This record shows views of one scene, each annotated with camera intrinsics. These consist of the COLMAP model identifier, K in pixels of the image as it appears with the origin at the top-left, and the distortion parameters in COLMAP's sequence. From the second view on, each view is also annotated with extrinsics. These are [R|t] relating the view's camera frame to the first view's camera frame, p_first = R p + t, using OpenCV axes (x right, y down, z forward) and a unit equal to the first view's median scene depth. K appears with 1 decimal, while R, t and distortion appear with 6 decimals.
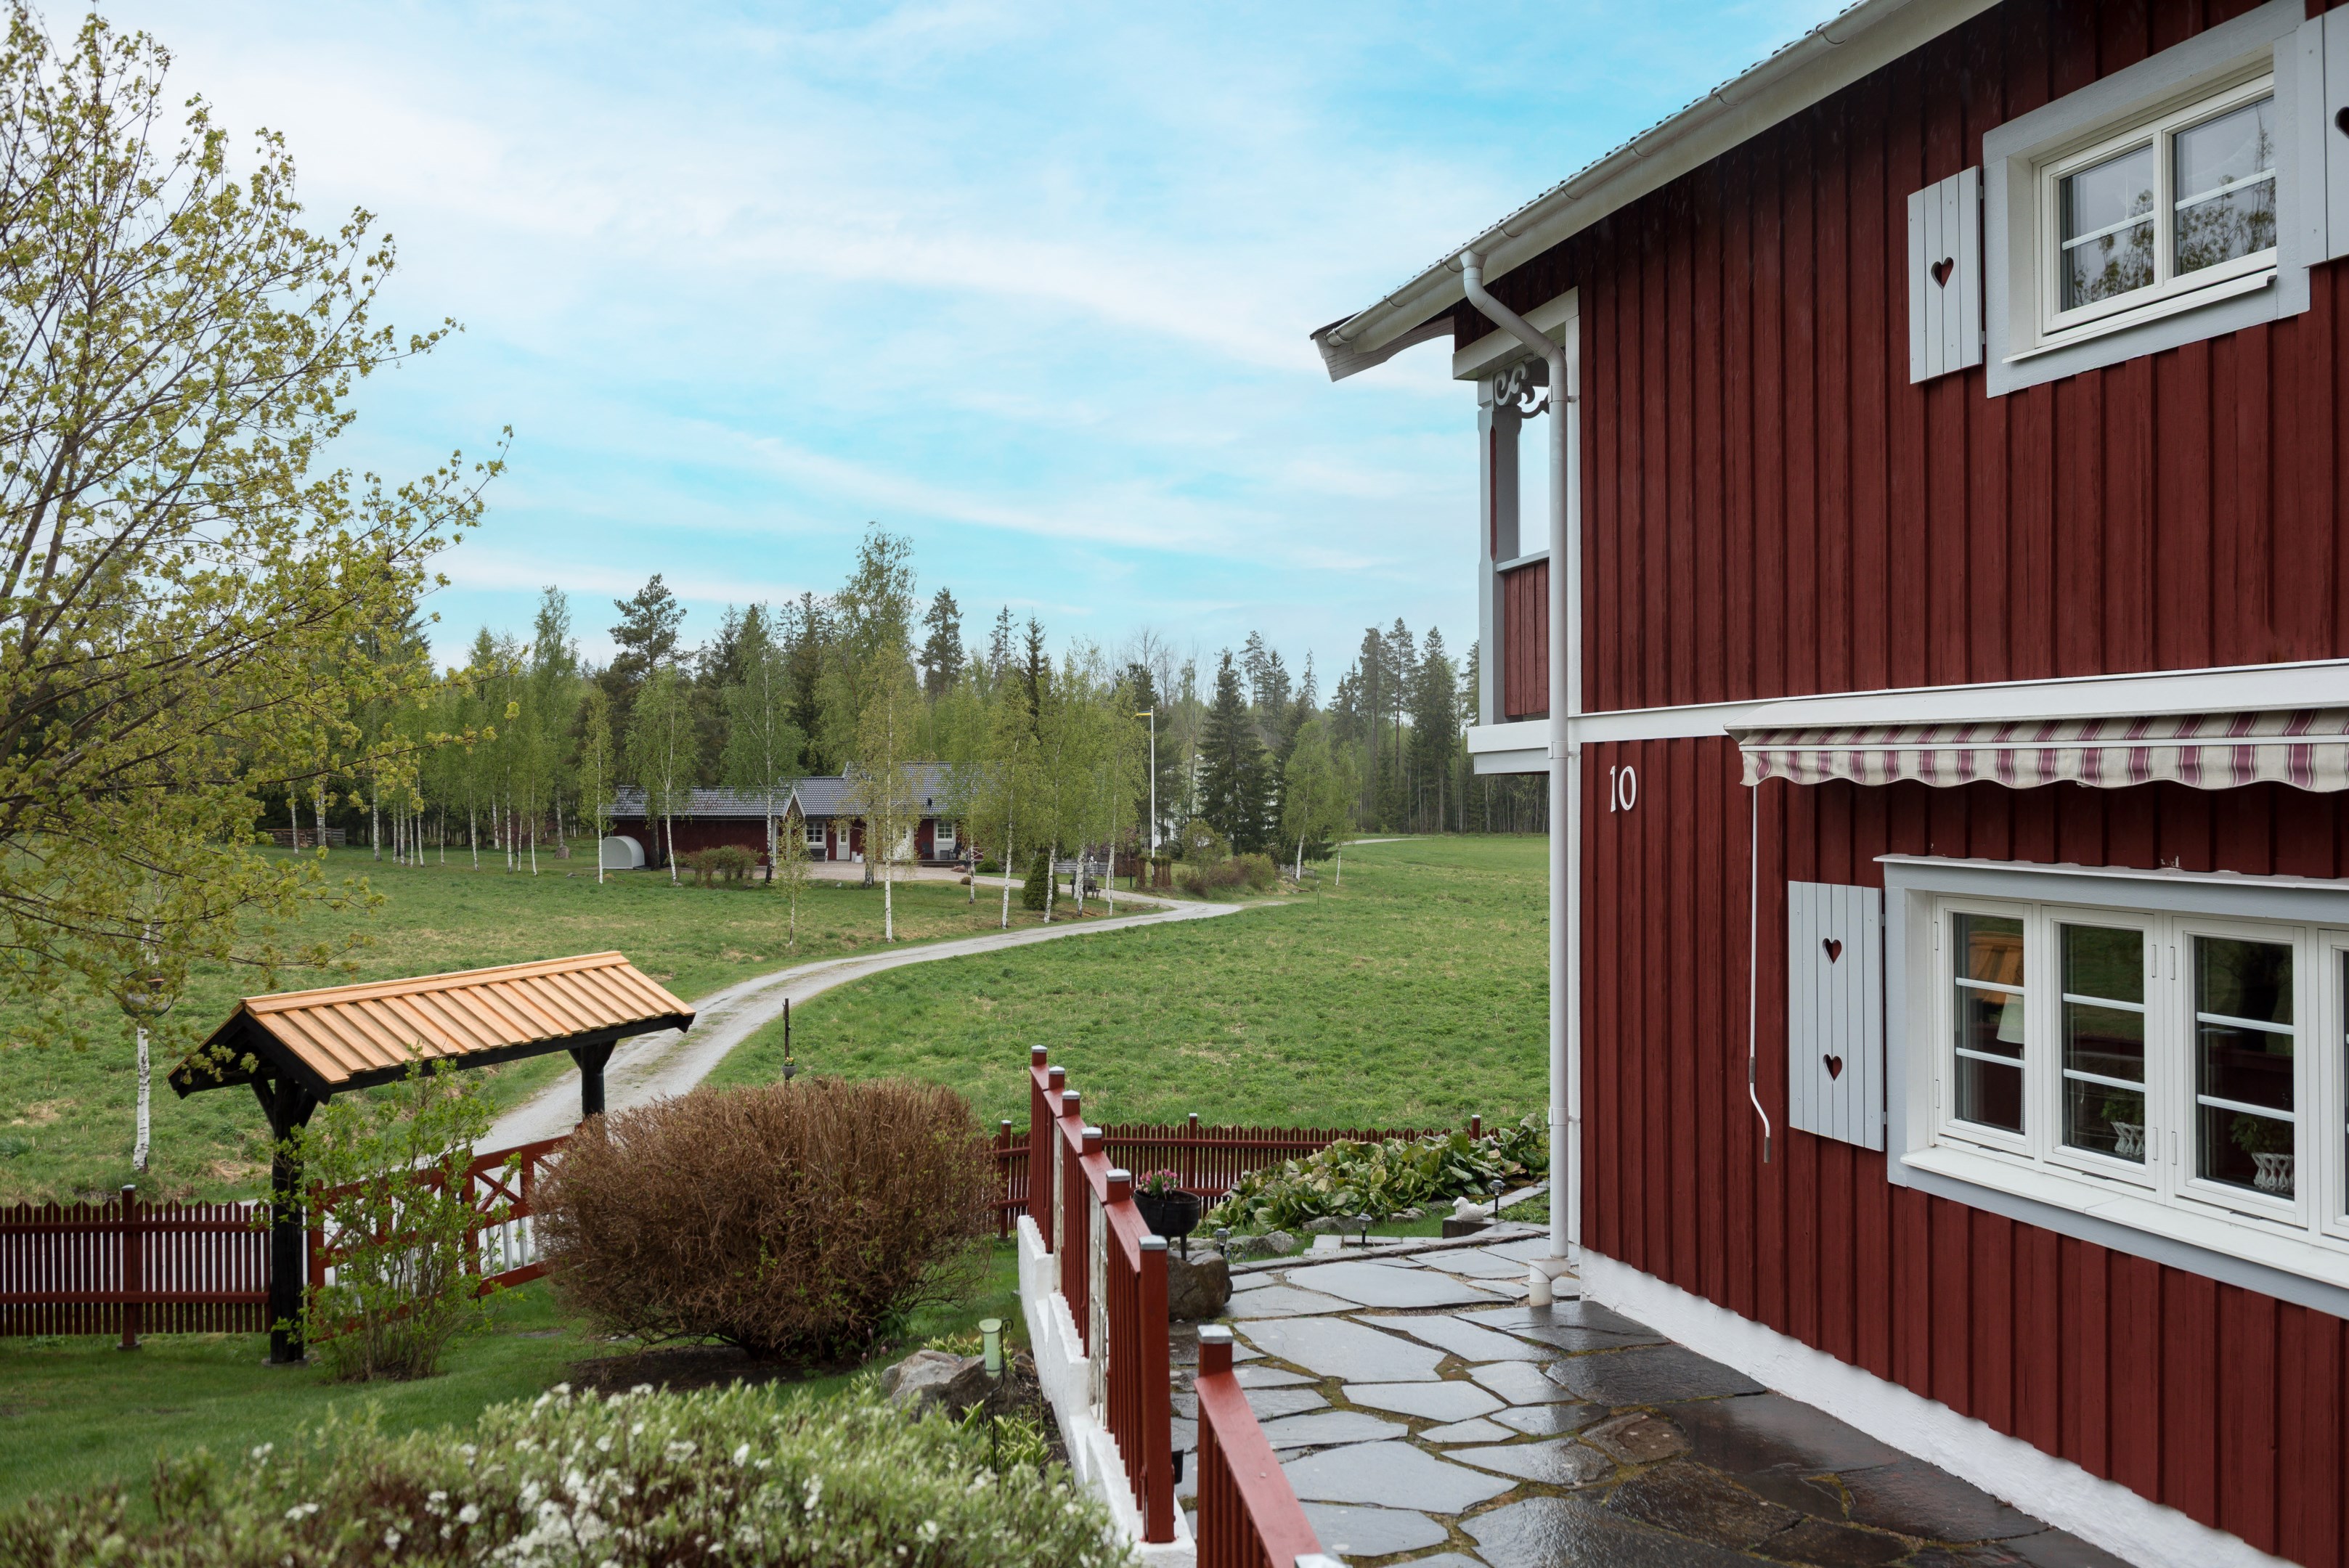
lens RADIAL K [[2165.8, 0, 1177.9], [0, 2165.8, 775.3], [0, 0, 1]] dist [-0.008873, 0.000000]
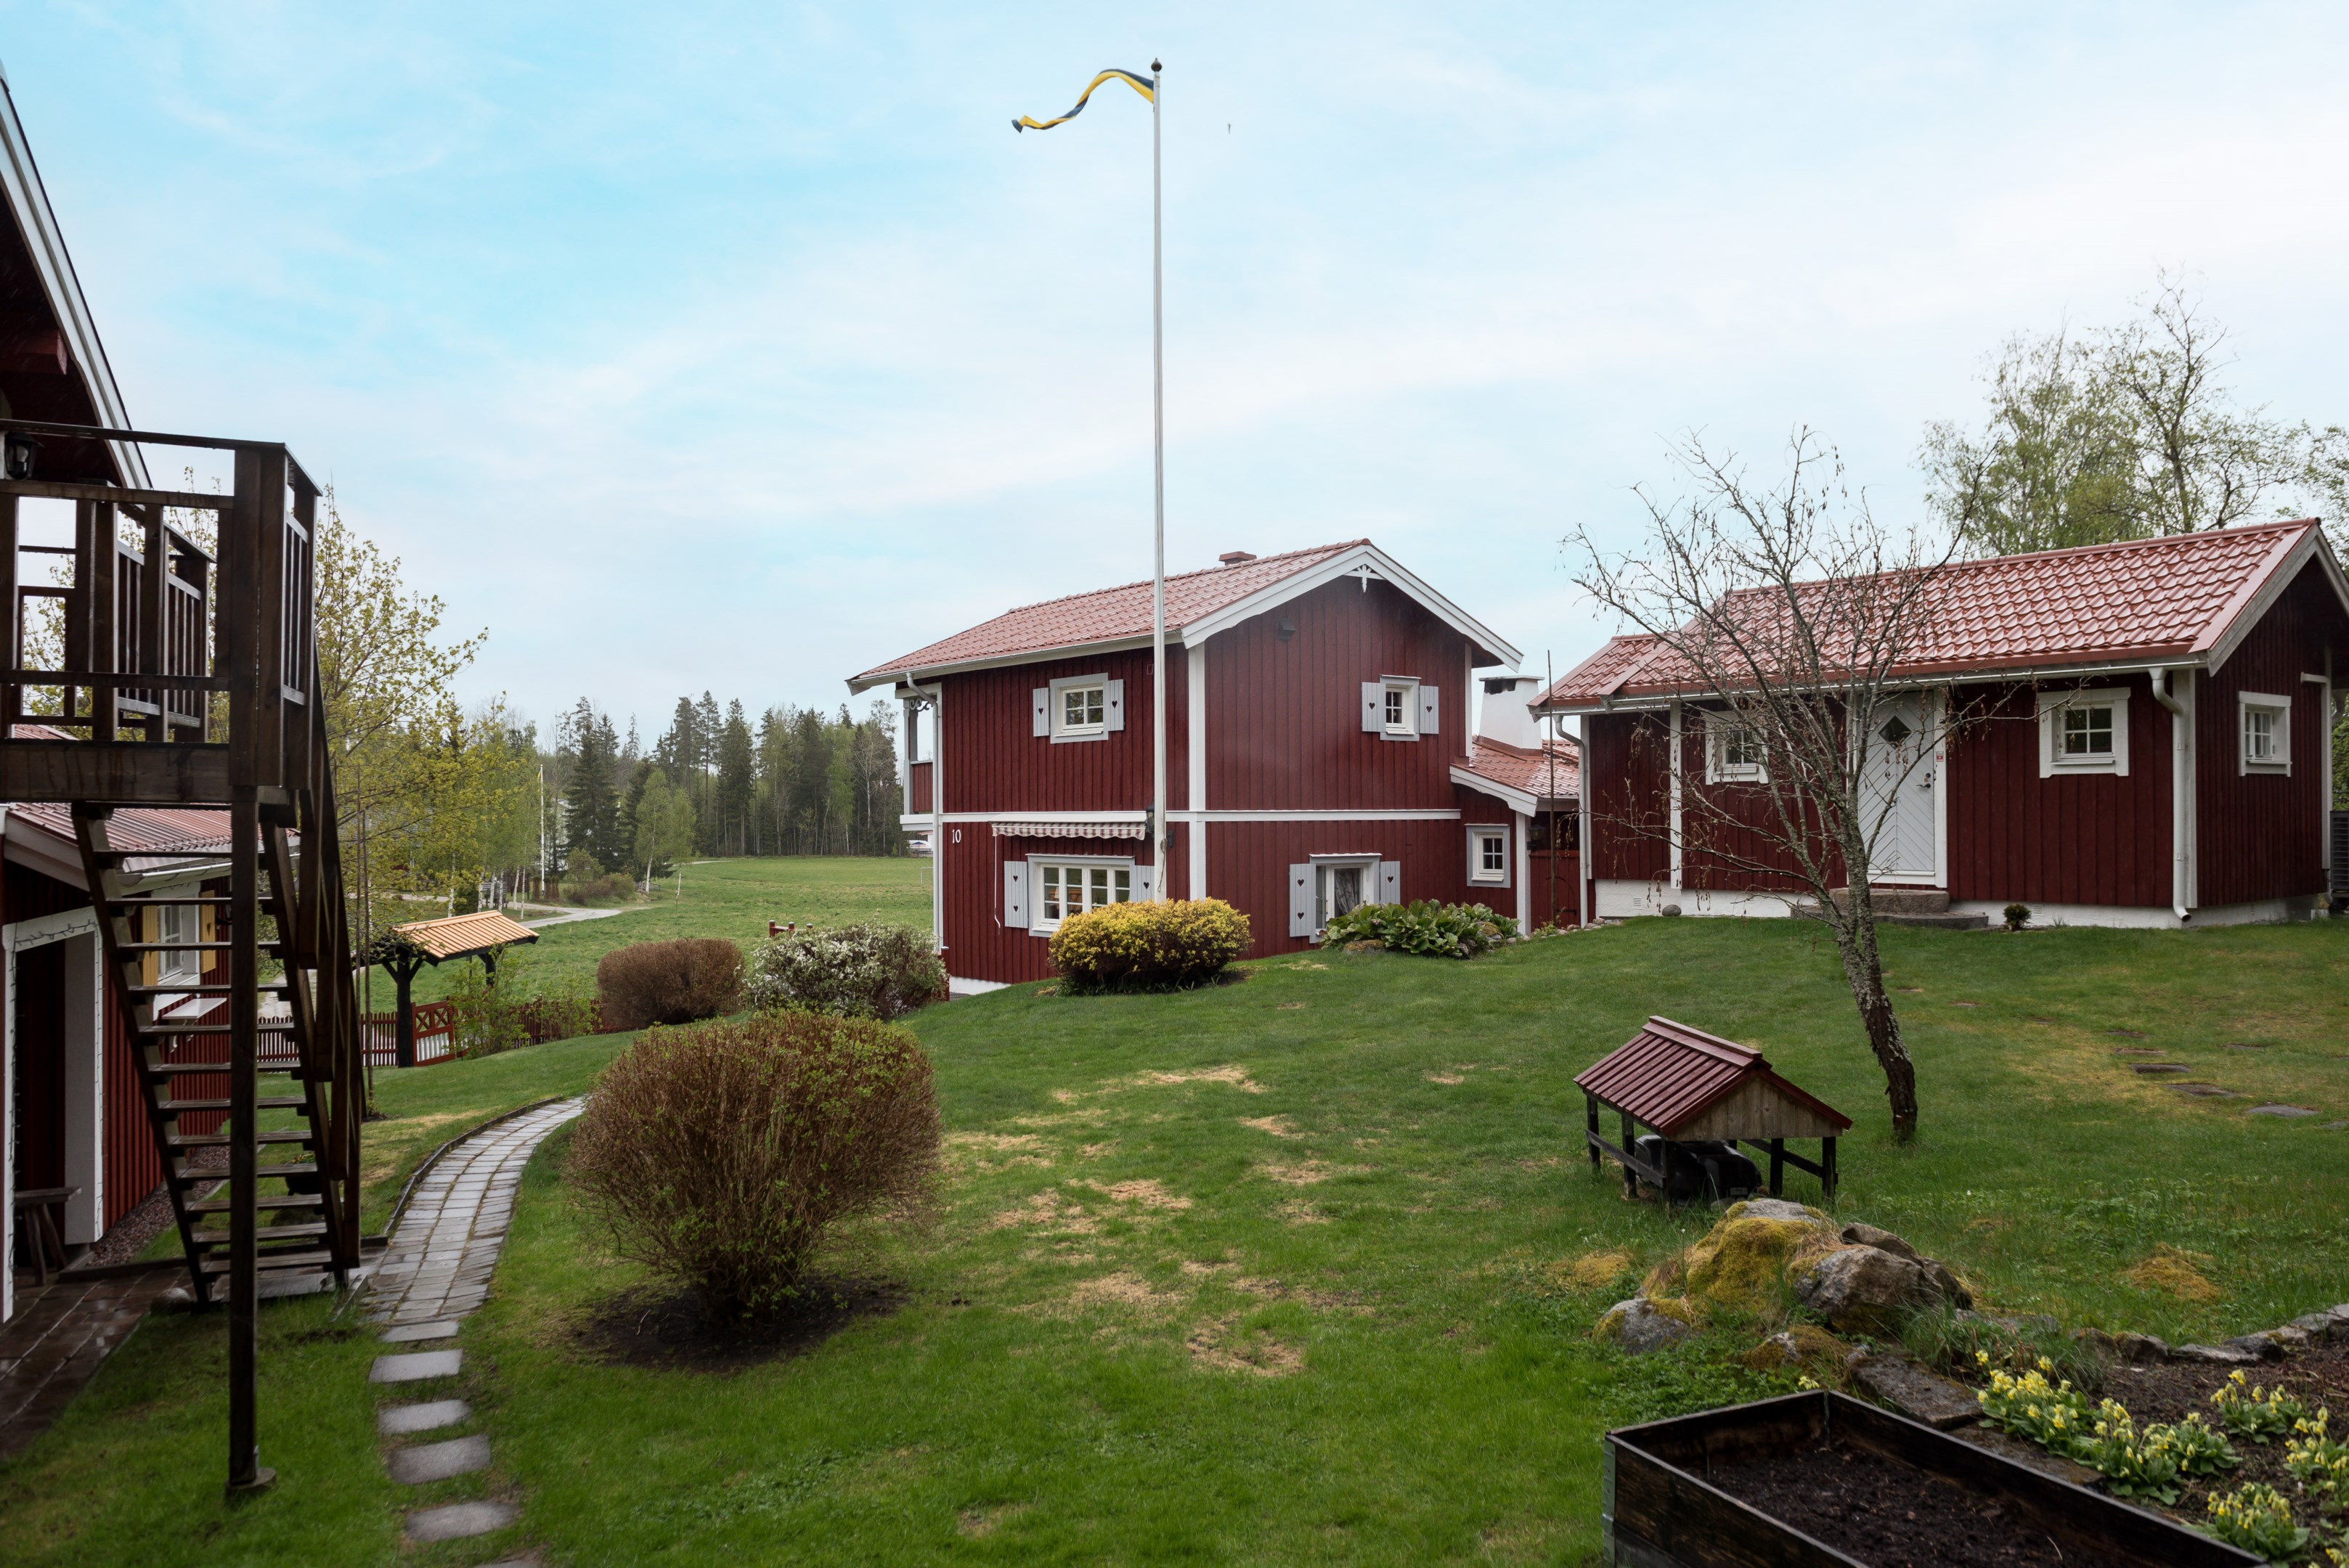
lens RADIAL K [[1615.4, 0, 1171.5], [0, 1615.4, 775.1], [0, 0, 1]] dist [0.006373, 0.000295]
pose [[0.928231, 0.004429, 0.371977, -0.478402], [0.004022, 0.999751, -0.021942, -0.036946], [-0.371981, 0.021863, 0.927983, -1.665045]]
